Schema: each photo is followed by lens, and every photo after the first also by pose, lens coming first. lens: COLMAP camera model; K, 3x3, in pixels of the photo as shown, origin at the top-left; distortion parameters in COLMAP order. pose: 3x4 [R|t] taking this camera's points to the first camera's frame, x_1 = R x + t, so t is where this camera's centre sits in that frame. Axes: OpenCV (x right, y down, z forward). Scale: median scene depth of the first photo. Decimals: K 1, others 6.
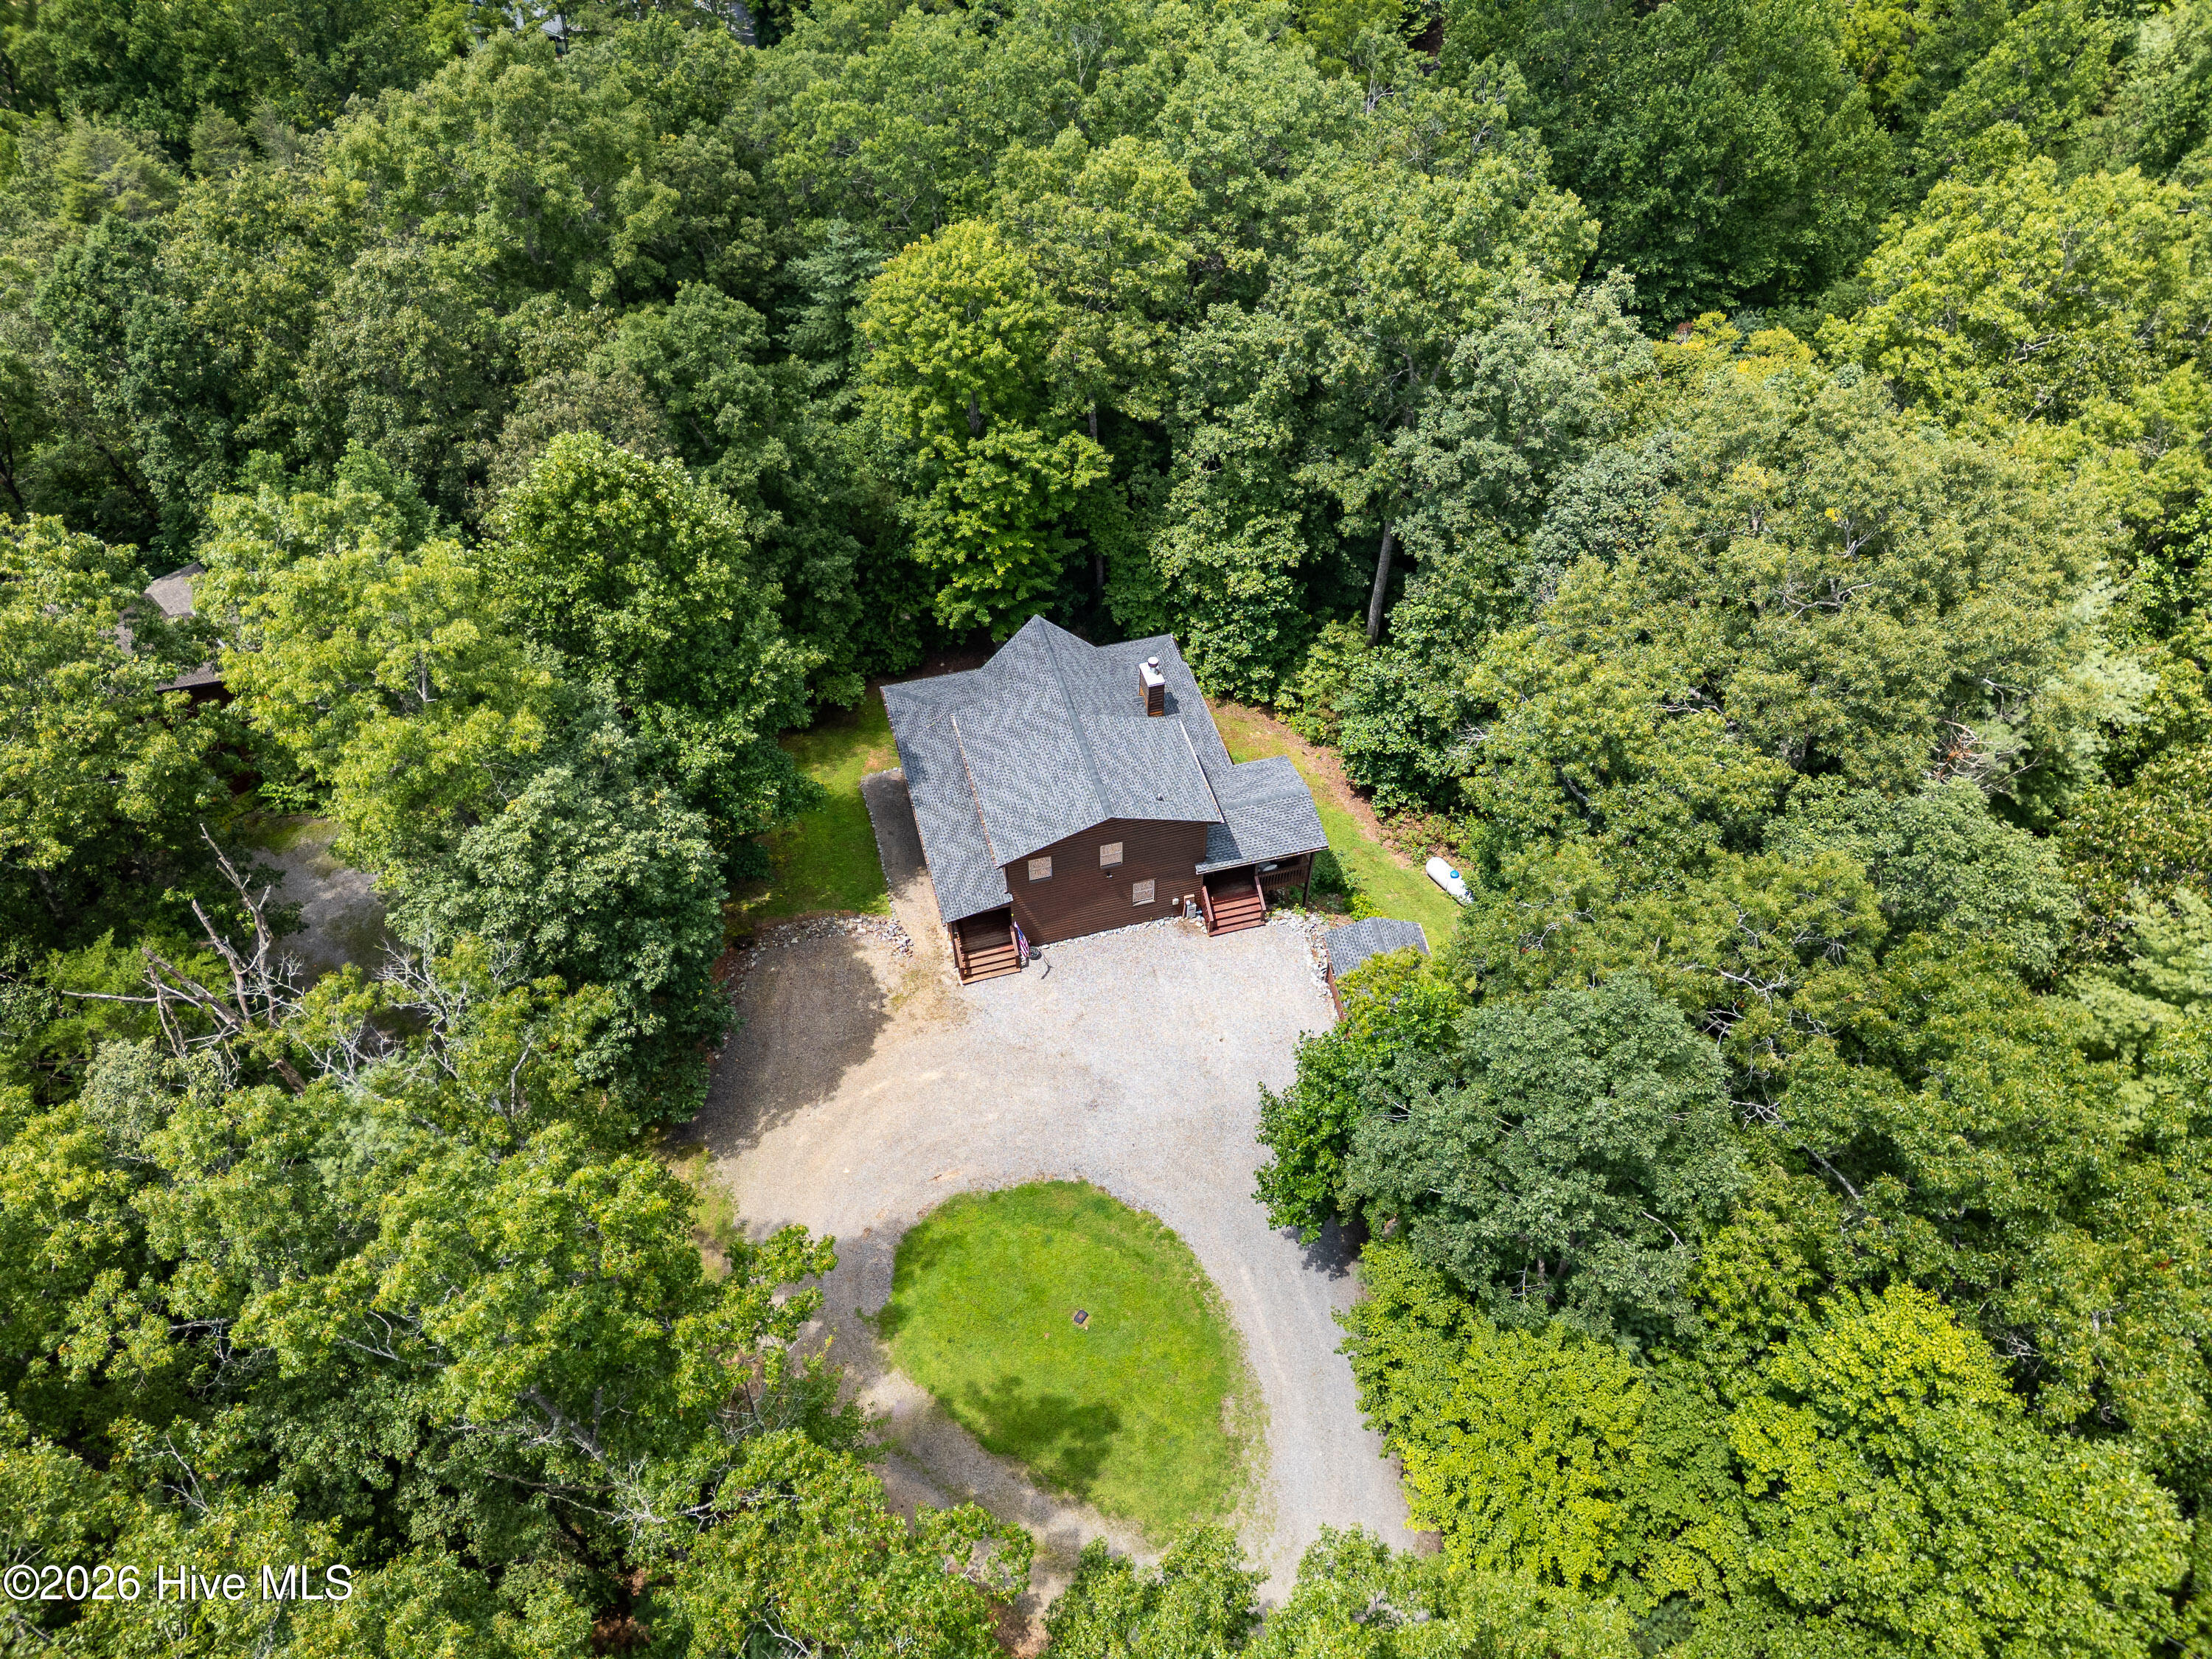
lens RADIAL K [[1524.6, 0, 1087.7], [0, 1524.6, 818.2], [0, 0, 1]] dist [0.073545, -0.069000]
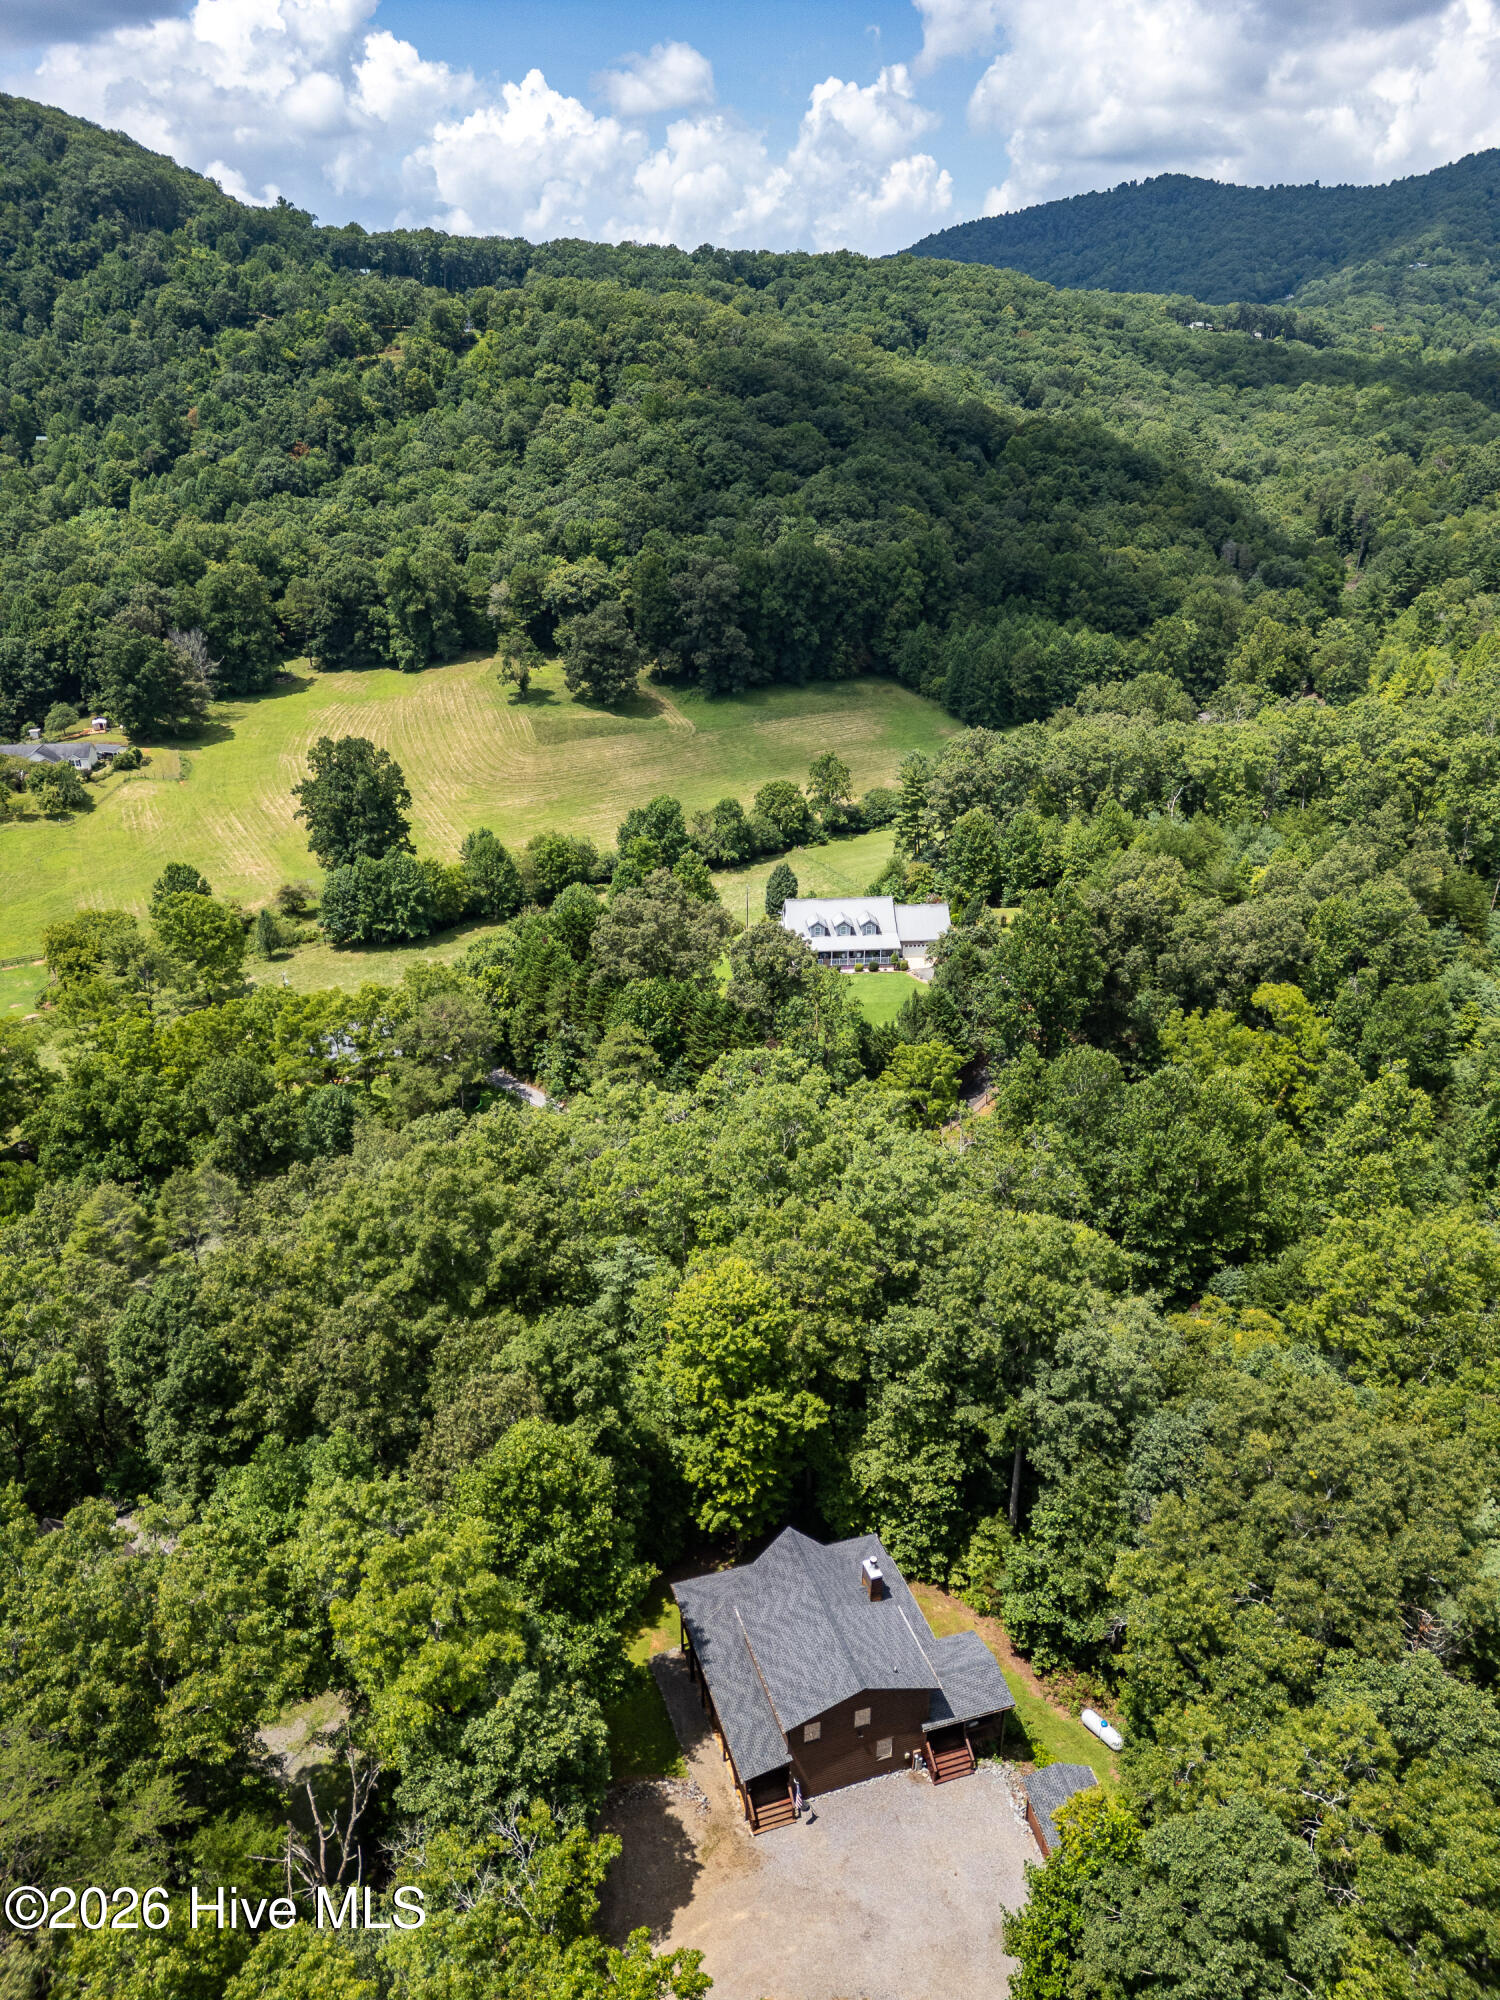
lens RADIAL K [[1378.5, 0, 744.4], [0, 1378.5, 1015.6], [0, 0, 1]] dist [0.073545, -0.069000]
pose [[0.998391, -0.013517, 0.055065, -0.144801], [0.035353, 0.907672, -0.418190, -0.026181], [-0.044328, 0.419464, 0.906689, -0.386386]]
